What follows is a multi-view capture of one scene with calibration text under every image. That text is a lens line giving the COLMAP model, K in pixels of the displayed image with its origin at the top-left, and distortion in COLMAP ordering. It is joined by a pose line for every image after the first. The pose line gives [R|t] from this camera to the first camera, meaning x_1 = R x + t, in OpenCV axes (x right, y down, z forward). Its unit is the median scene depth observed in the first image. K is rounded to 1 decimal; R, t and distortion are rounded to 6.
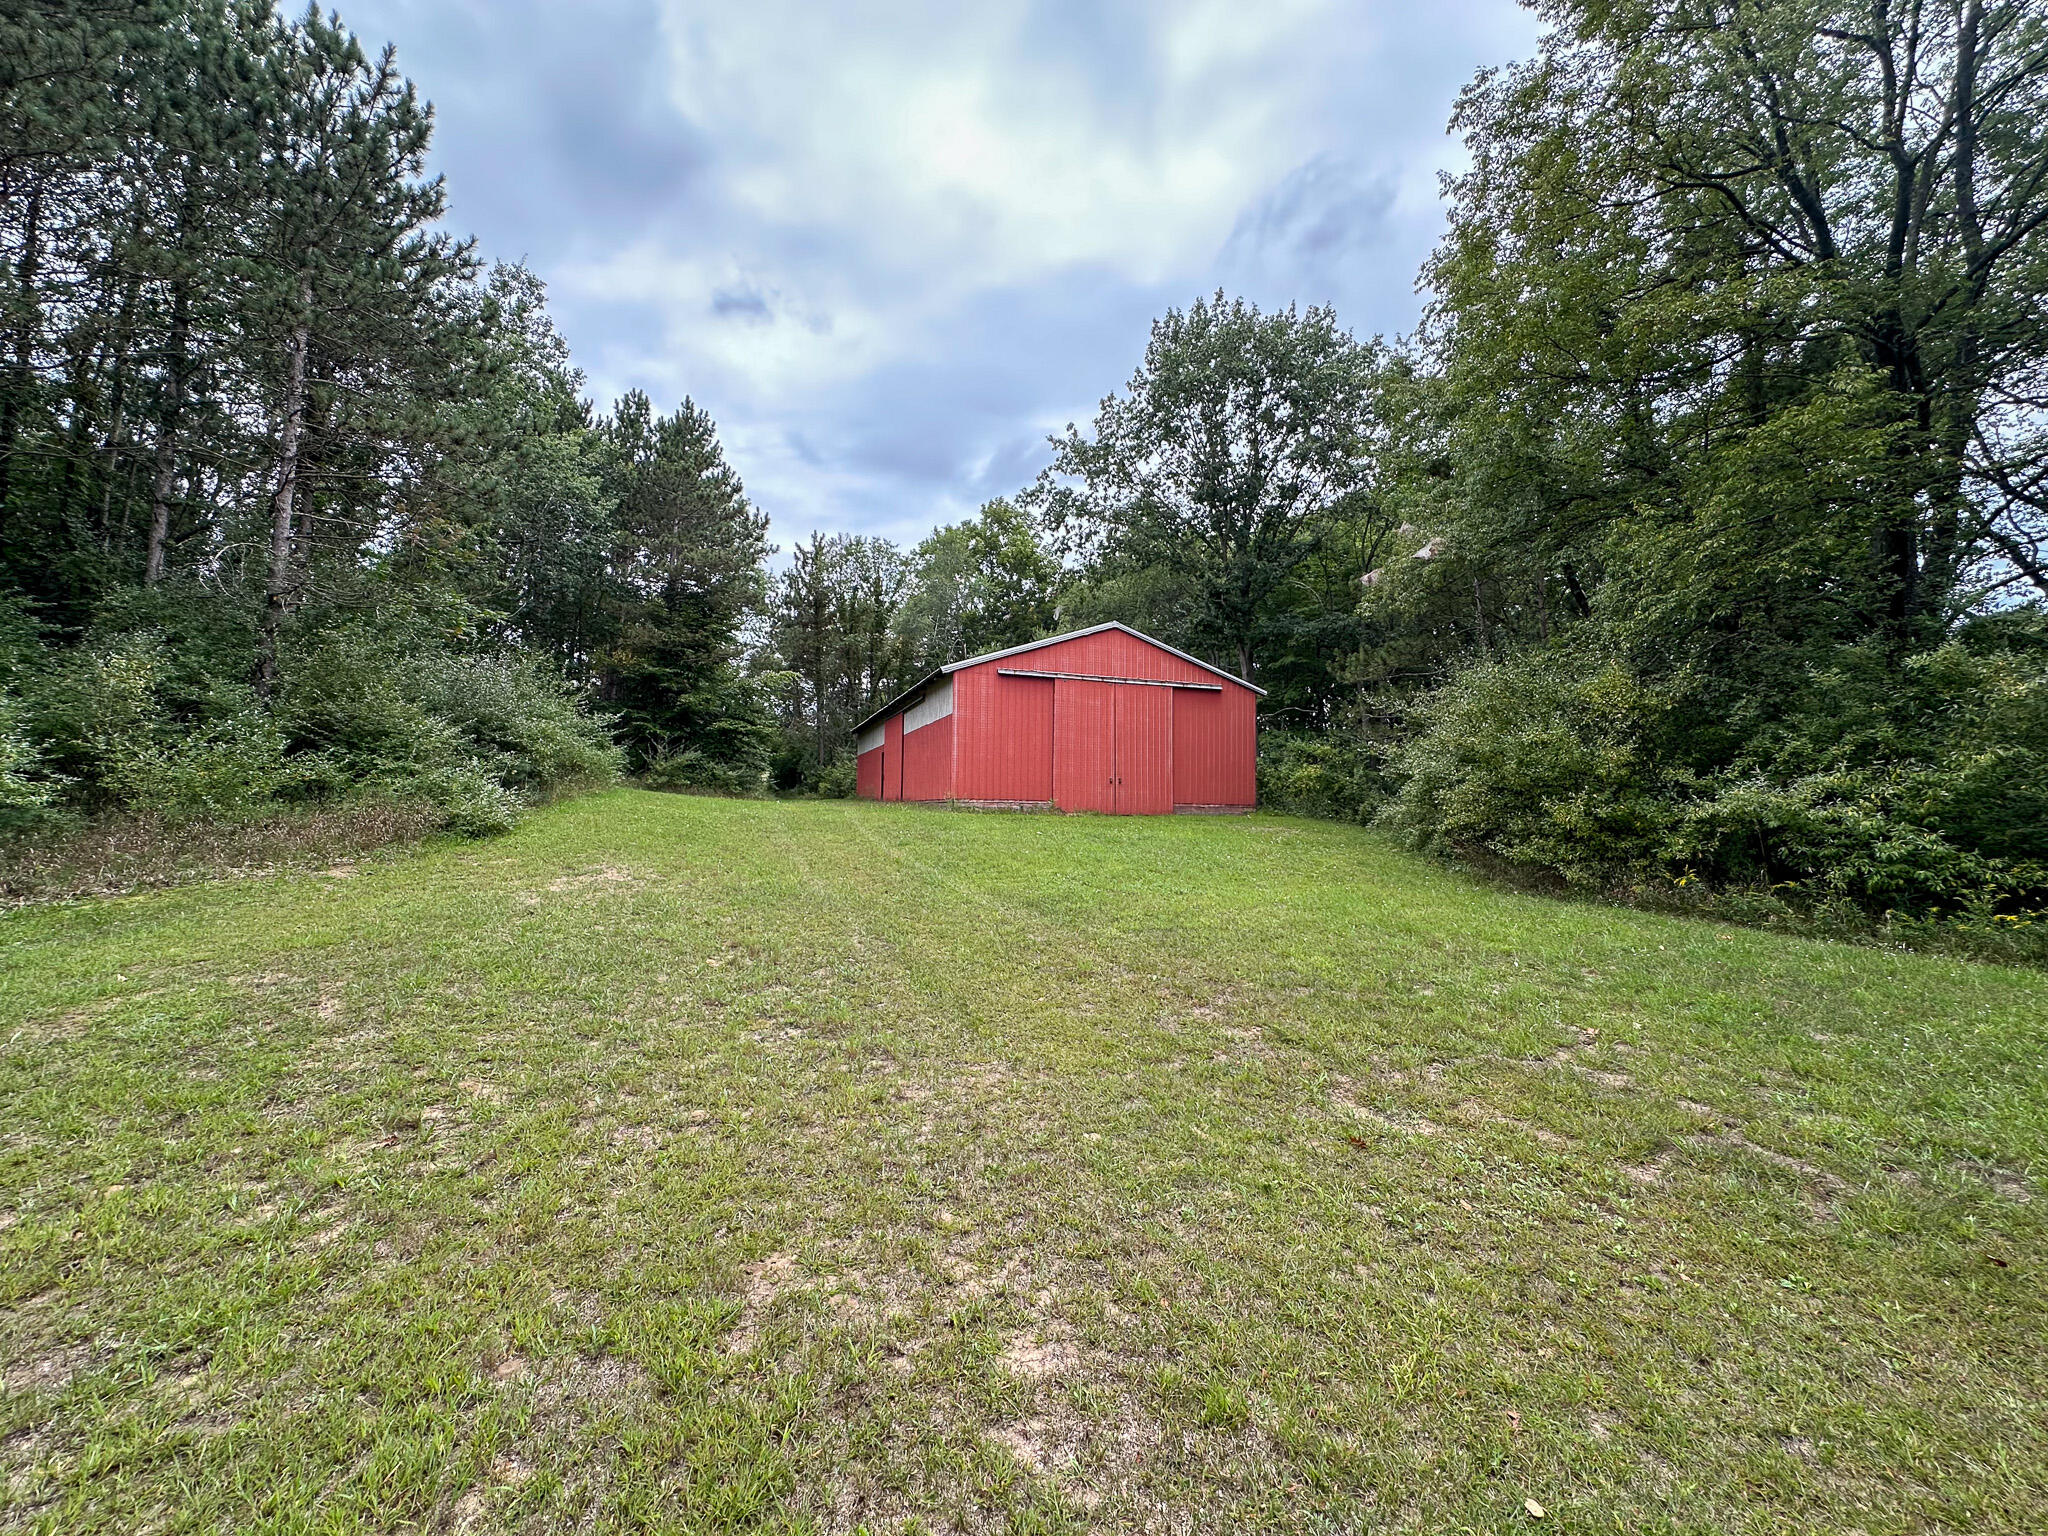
lens RADIAL K [[816.3, 0, 1022.5], [0, 816.3, 773.8], [0, 0, 1]] dist [-0.001548, -0.000027]
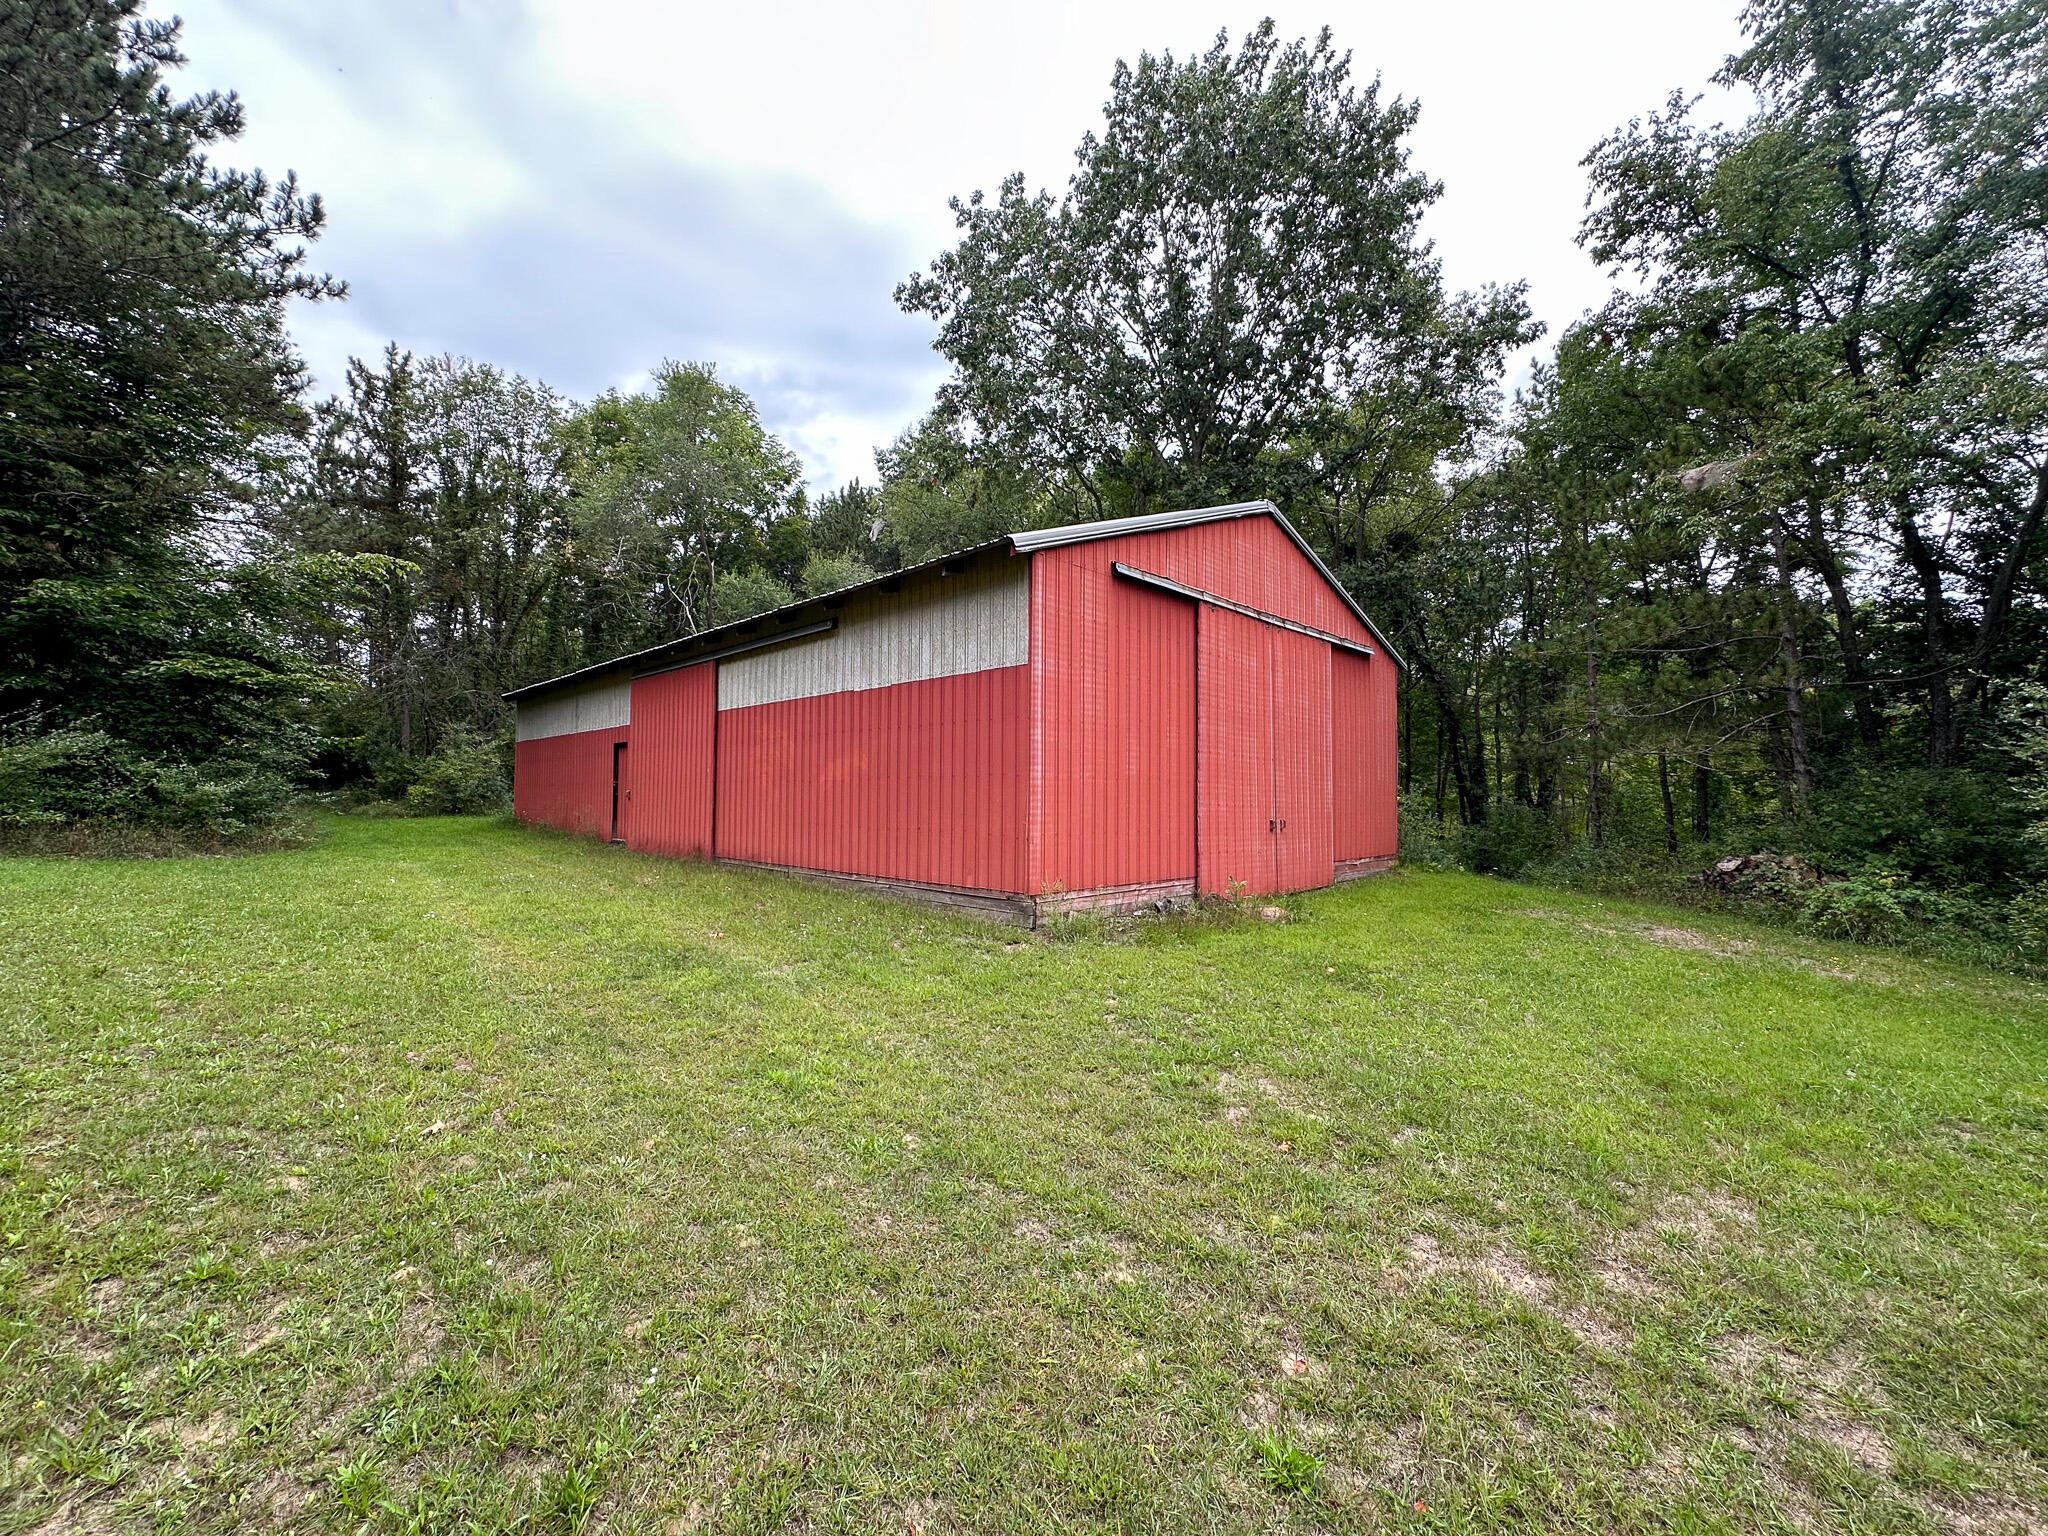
lens RADIAL K [[816.3, 0, 1025.8], [0, 816.3, 766.8], [0, 0, 1]] dist [-0.001548, -0.000027]
pose [[0.895147, 0.007263, 0.445711, -0.172455], [-0.014043, 0.999830, 0.011911, -0.020734], [-0.445549, -0.016921, 0.895098, 0.449865]]
